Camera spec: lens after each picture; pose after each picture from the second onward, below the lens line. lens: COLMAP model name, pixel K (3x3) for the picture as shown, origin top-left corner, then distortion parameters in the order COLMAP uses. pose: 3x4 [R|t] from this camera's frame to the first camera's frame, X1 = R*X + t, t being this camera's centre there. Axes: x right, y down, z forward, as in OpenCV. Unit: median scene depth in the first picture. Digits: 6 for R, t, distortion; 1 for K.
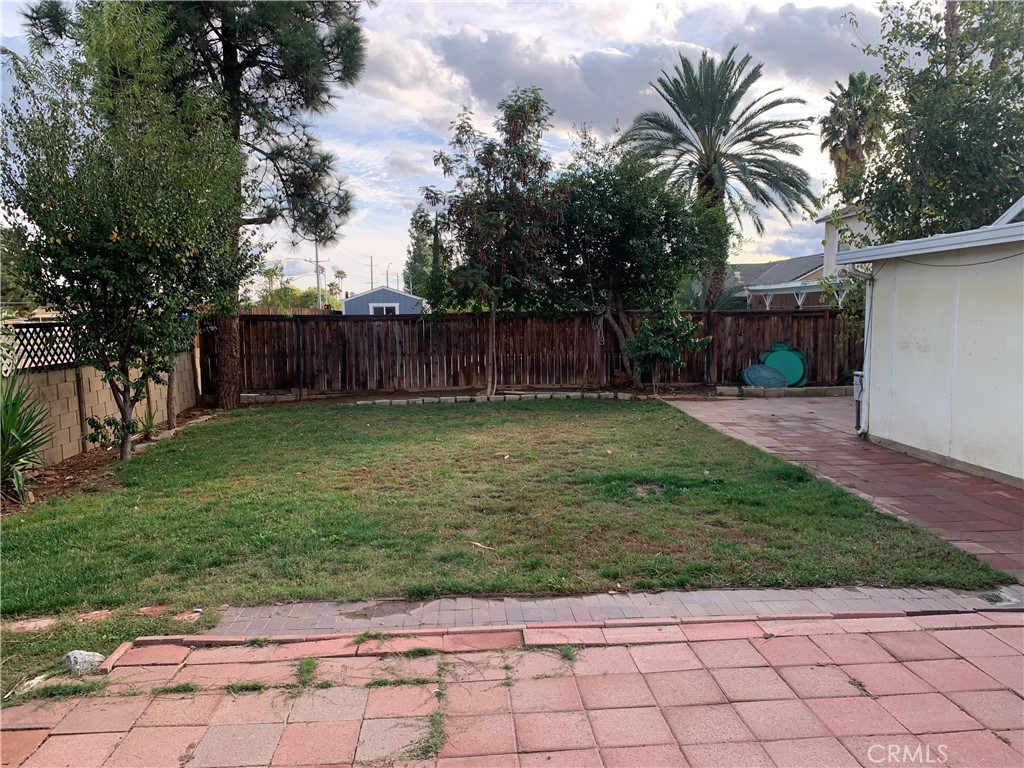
lens RADIAL K [[784.3, 0, 512.0], [0, 784.3, 384.0], [0, 0, 1]] dist [0.037670, -0.037081]
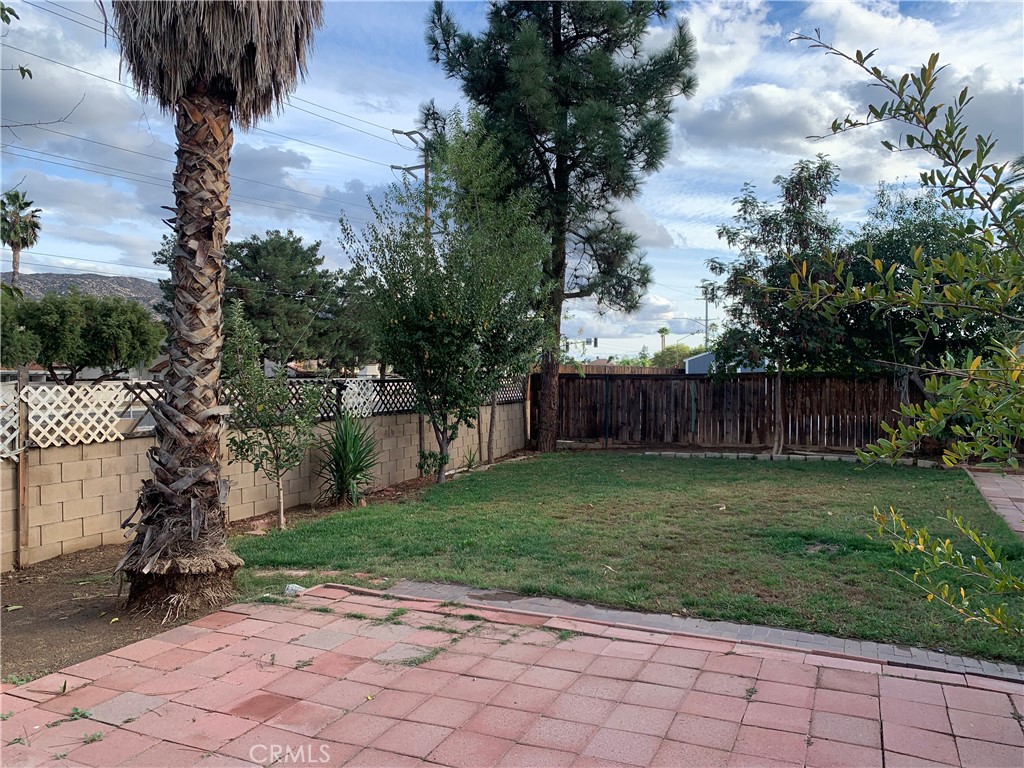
lens RADIAL K [[754.1, 0, 494.7], [0, 754.1, 384.7], [0, 0, 1]] dist [0.067818, -0.071052]
pose [[0.881298, 0.015504, -0.472307, 0.421525], [-0.048664, 0.997126, -0.058072, -0.000937], [0.470049, 0.074163, 0.879519, -0.162620]]
